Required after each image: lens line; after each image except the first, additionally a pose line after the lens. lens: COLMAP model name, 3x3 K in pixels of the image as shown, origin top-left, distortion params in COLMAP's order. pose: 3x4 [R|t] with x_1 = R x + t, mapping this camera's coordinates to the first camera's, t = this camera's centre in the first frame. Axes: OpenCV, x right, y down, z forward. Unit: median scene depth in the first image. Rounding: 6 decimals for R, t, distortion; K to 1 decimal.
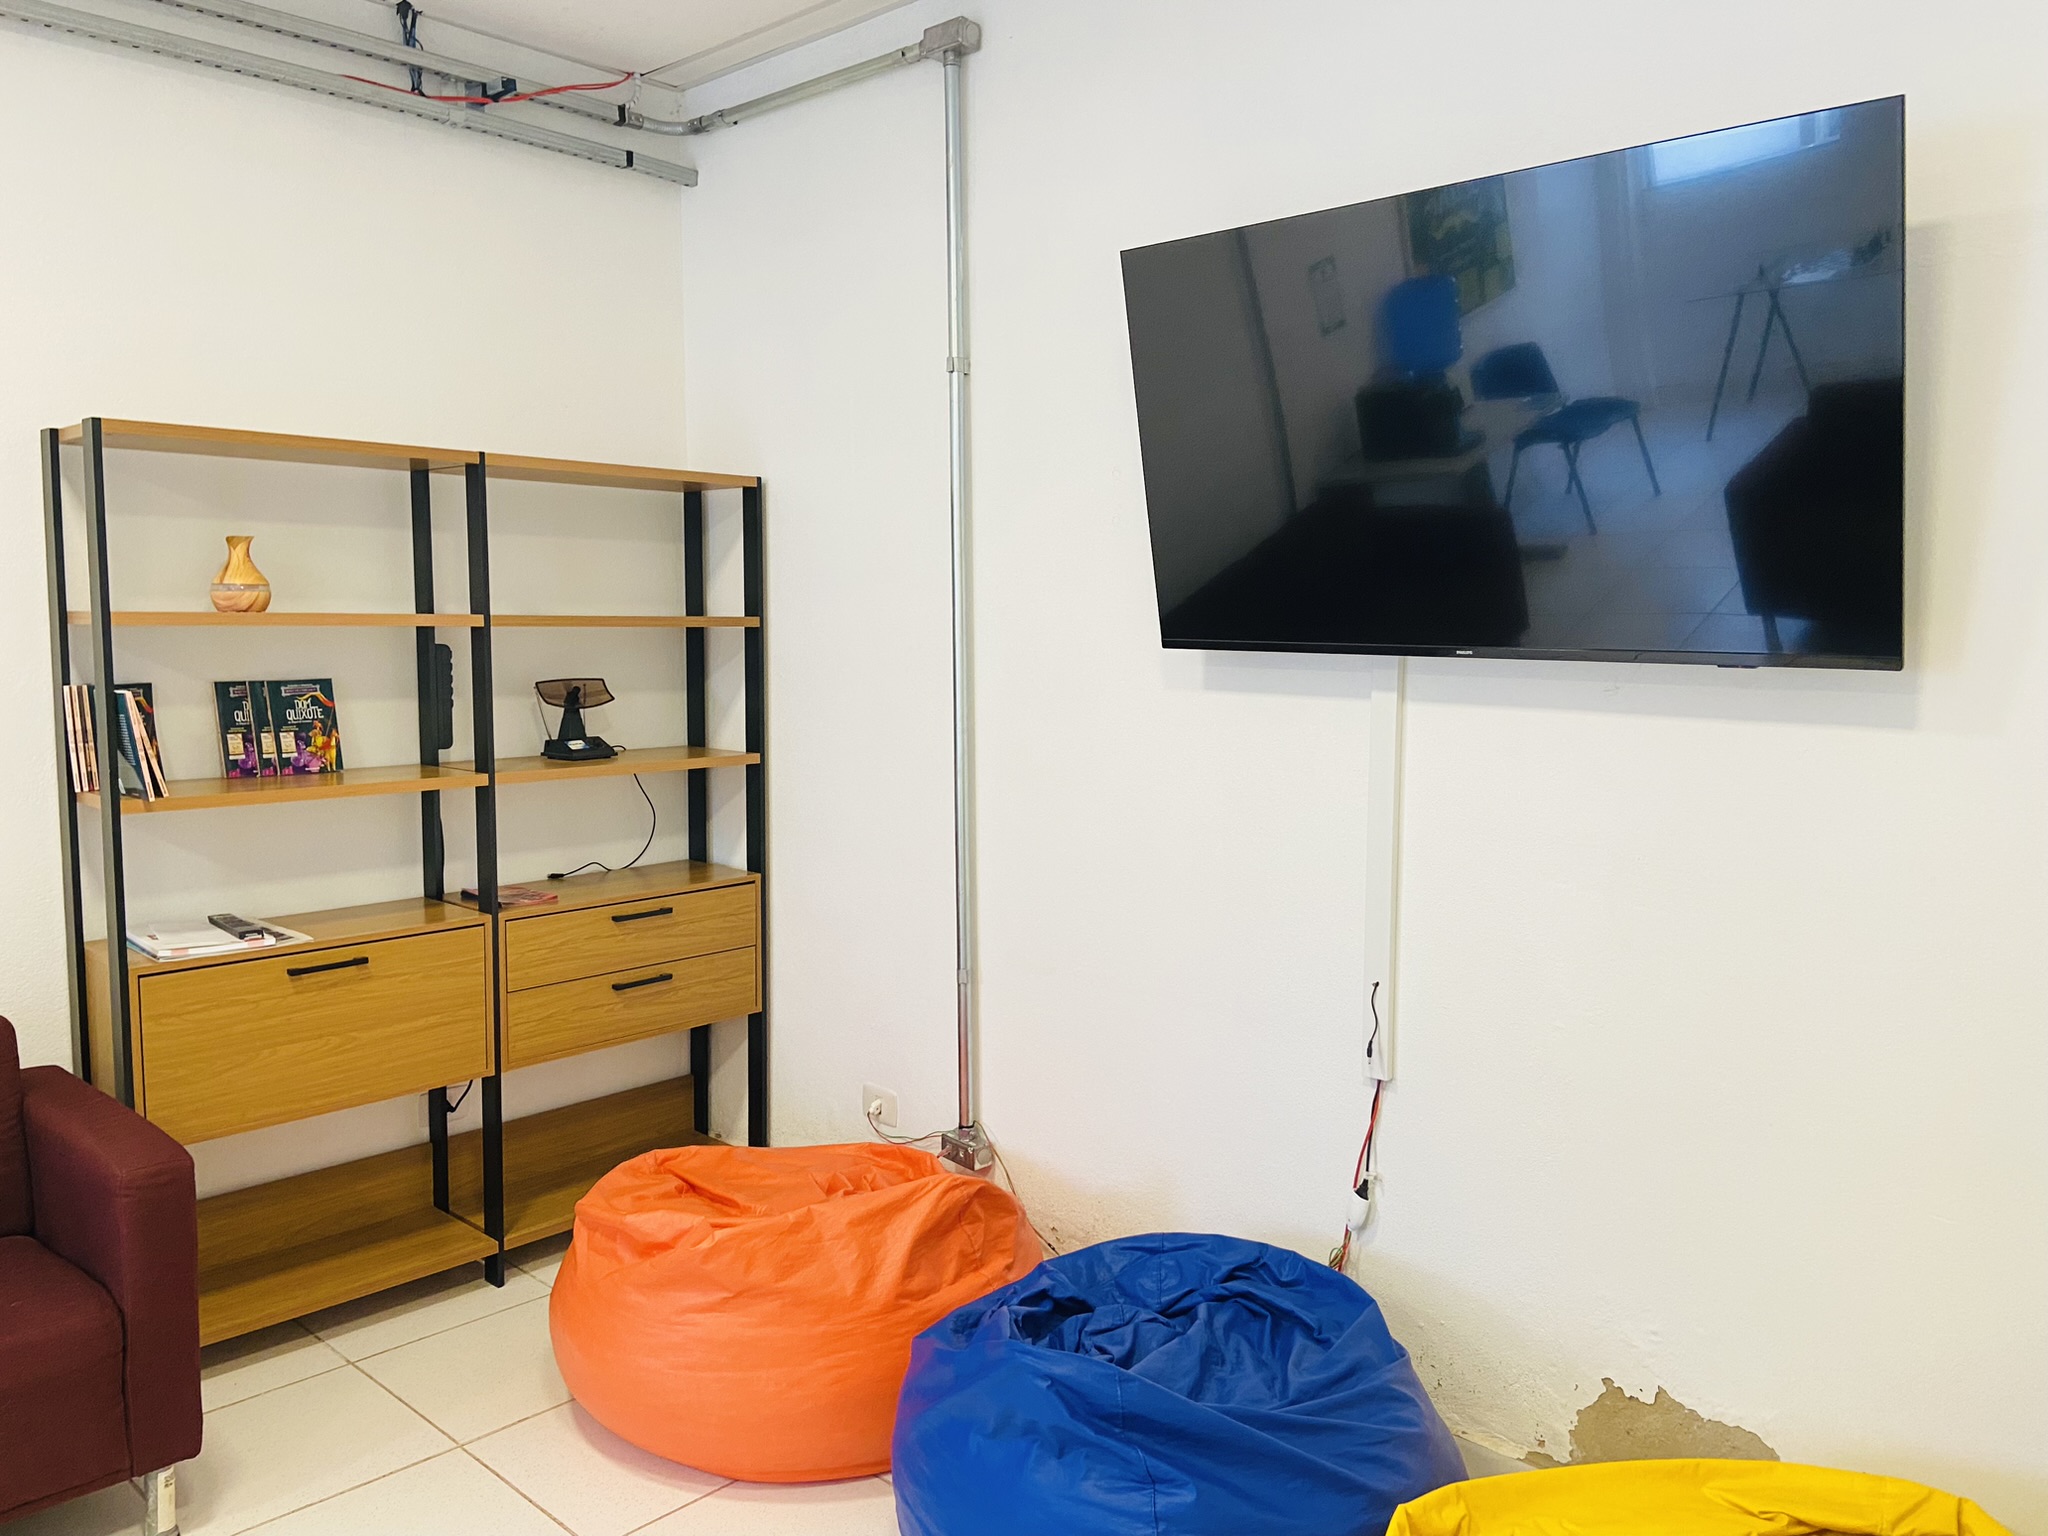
lens RADIAL K [[1520.1, 0, 1016.9], [0, 1520.1, 746.4], [0, 0, 1]] dist [0.119734, -0.151755]
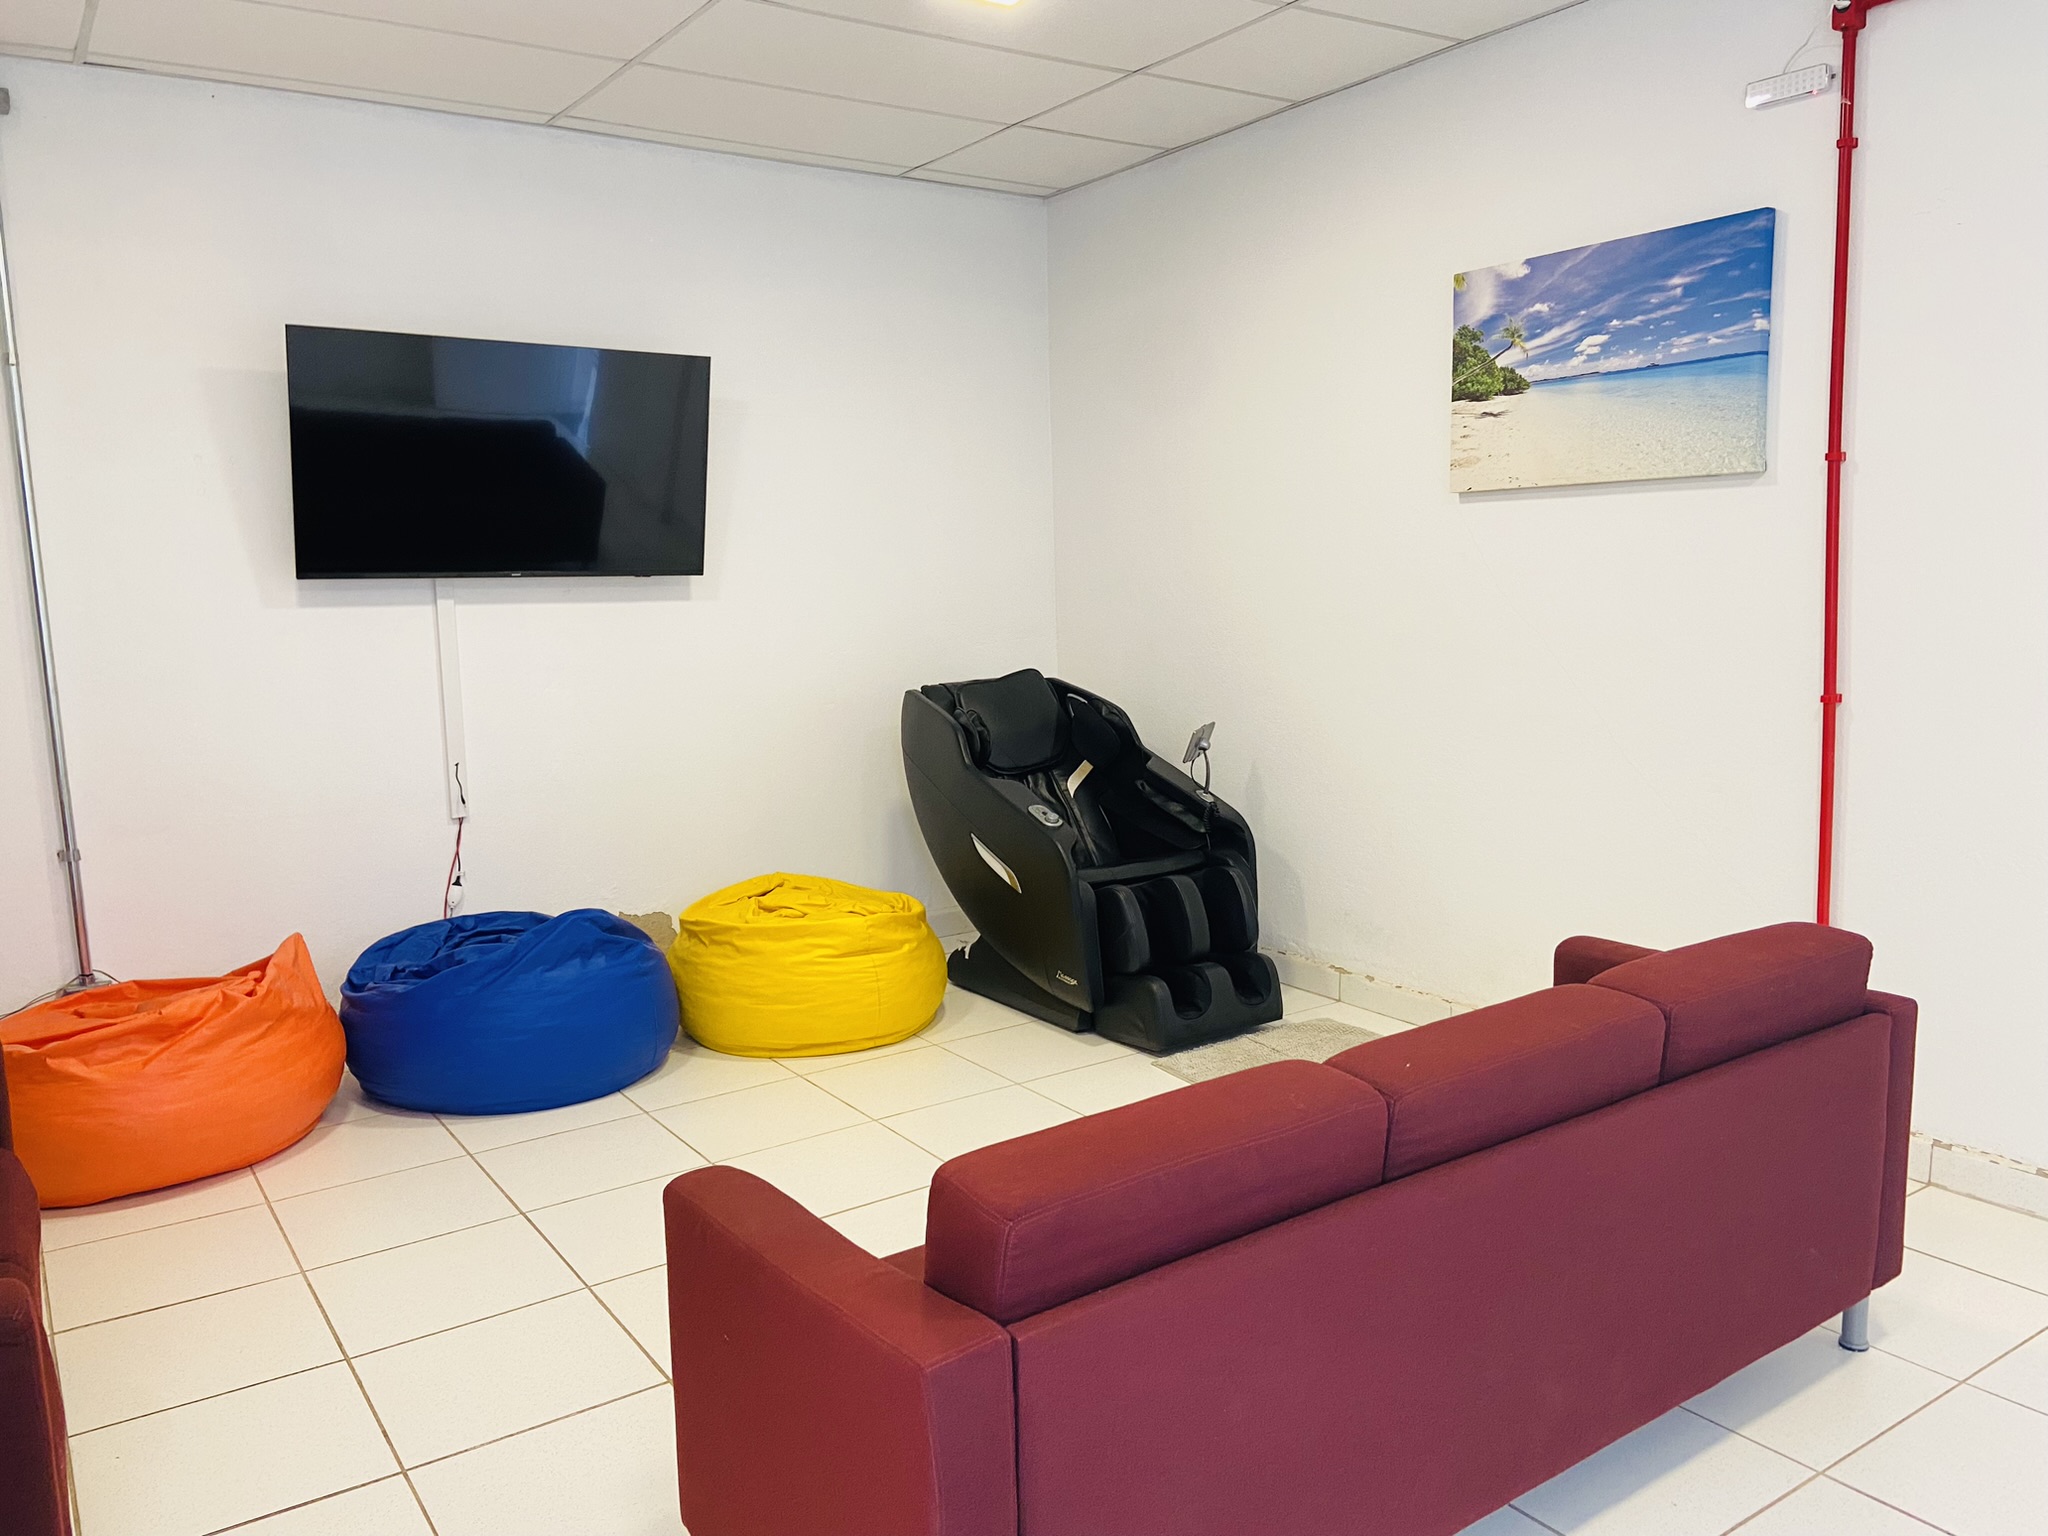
lens RADIAL K [[1534.9, 0, 1015.2], [0, 1534.9, 720.5], [0, 0, 1]] dist [0.115828, -0.154693]
pose [[0.218835, -0.111227, 0.969402, -1.064617], [0.103675, 0.990509, 0.090245, 0.007246], [-0.970238, 0.080754, 0.228290, -0.035759]]
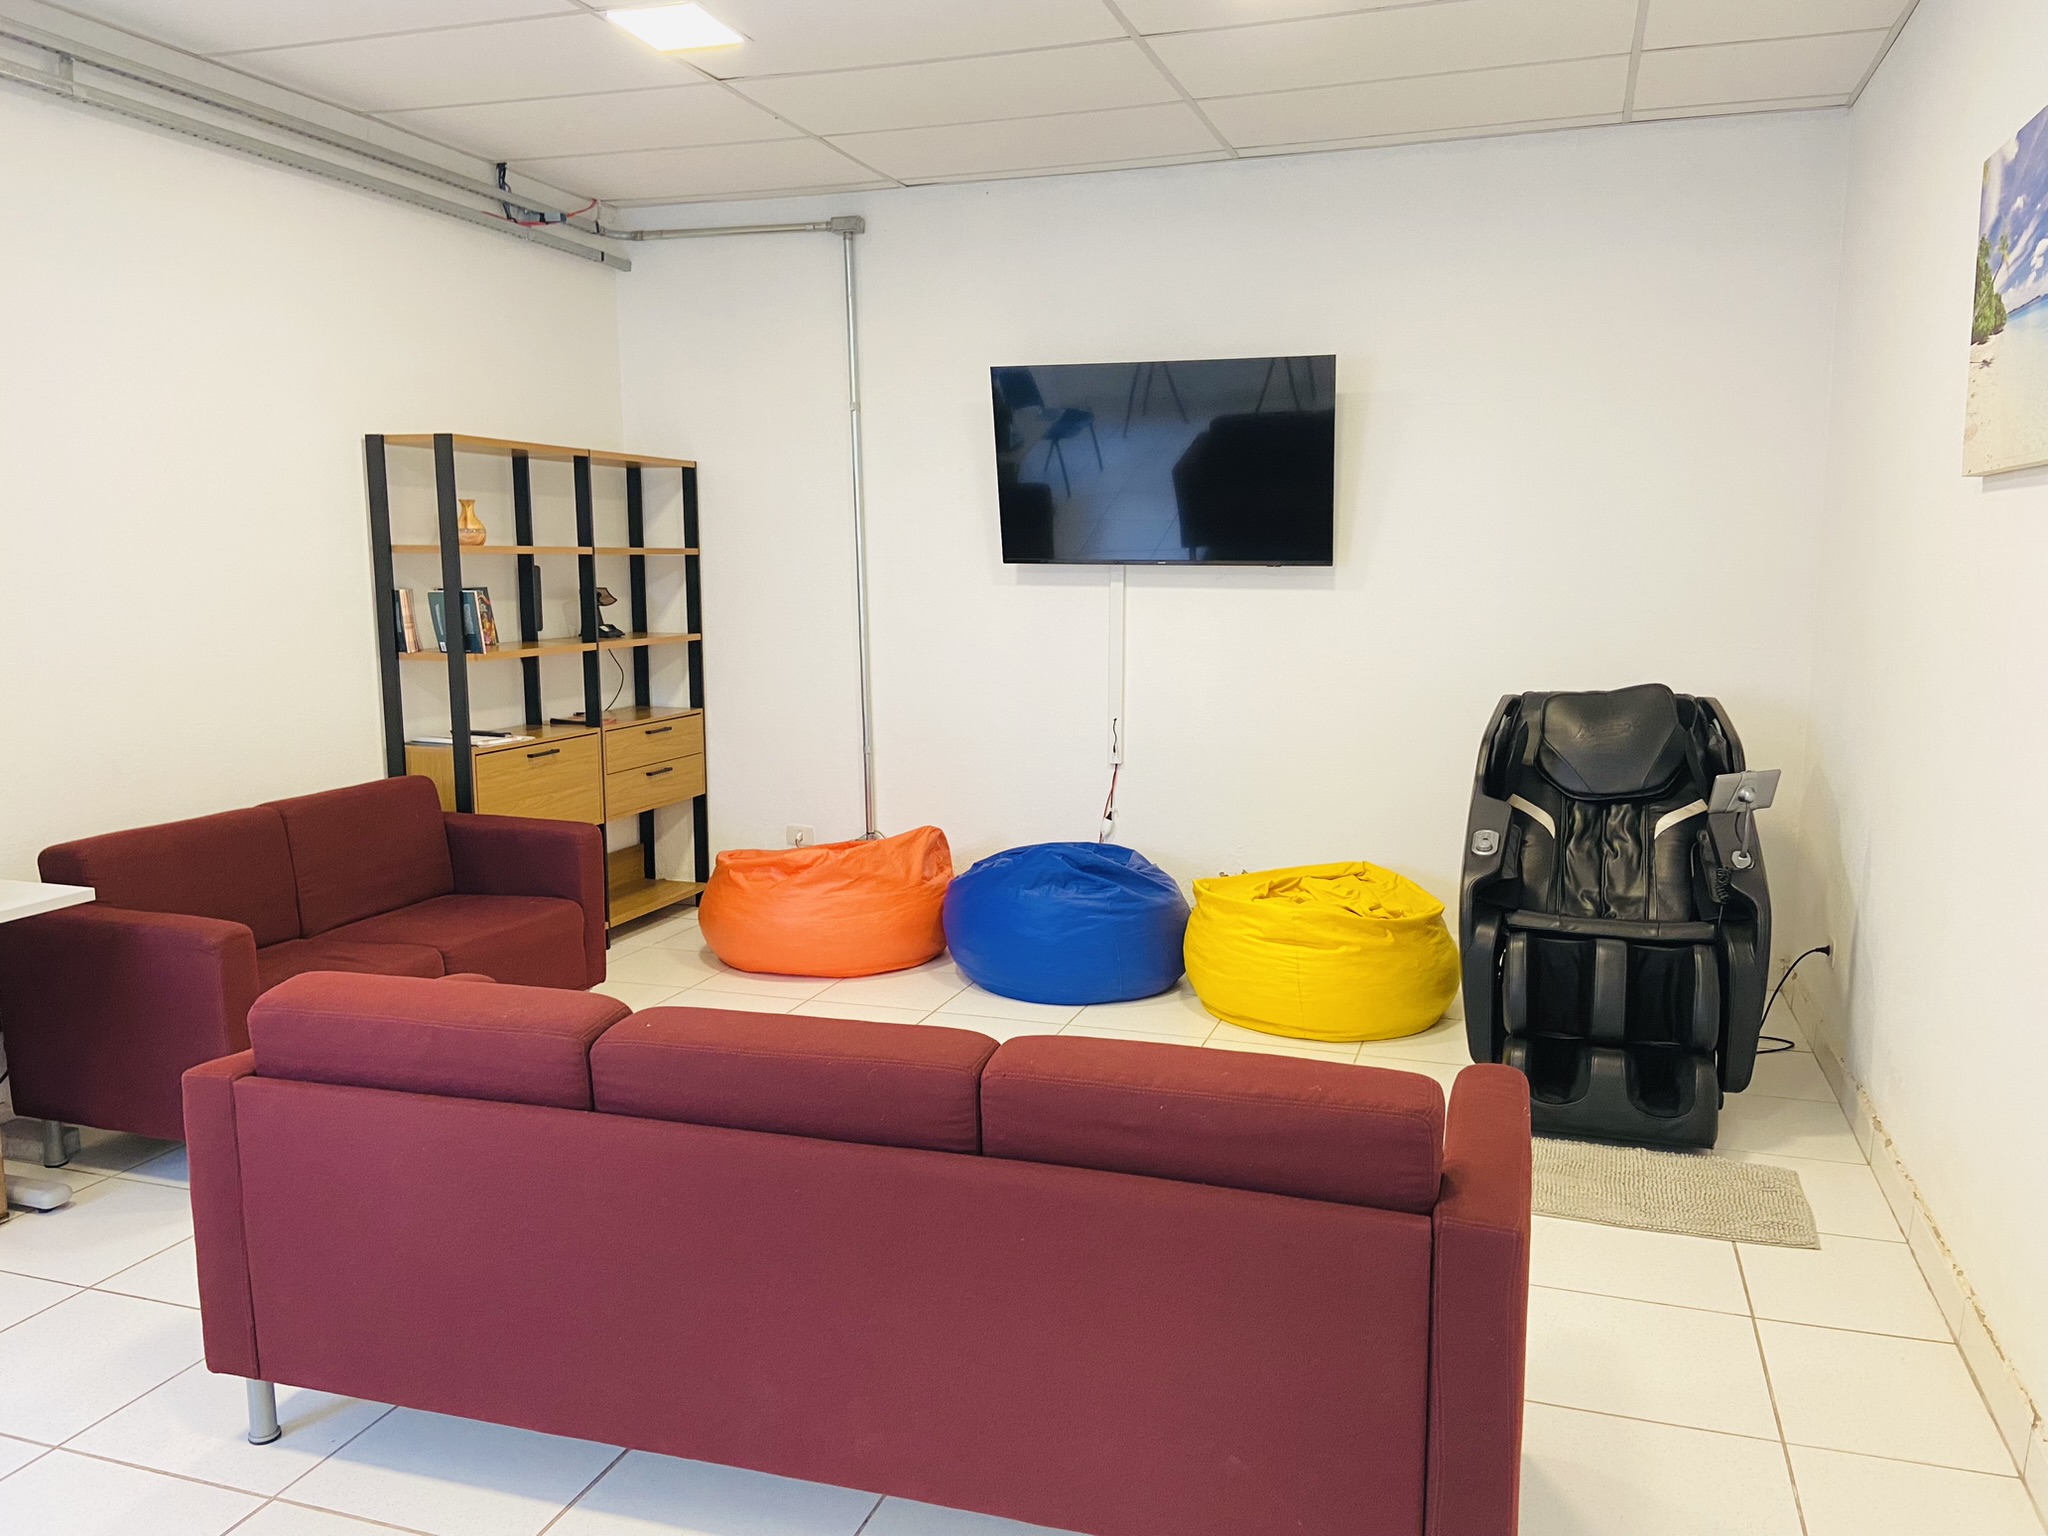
lens RADIAL K [[1520.1, 0, 1016.9], [0, 1520.1, 746.4], [0, 0, 1]] dist [0.119734, -0.151755]
pose [[0.908368, -0.058283, 0.414090, -0.603836], [0.040050, 0.997813, 0.052585, 0.058641], [-0.416250, -0.031182, 0.908716, -0.686576]]
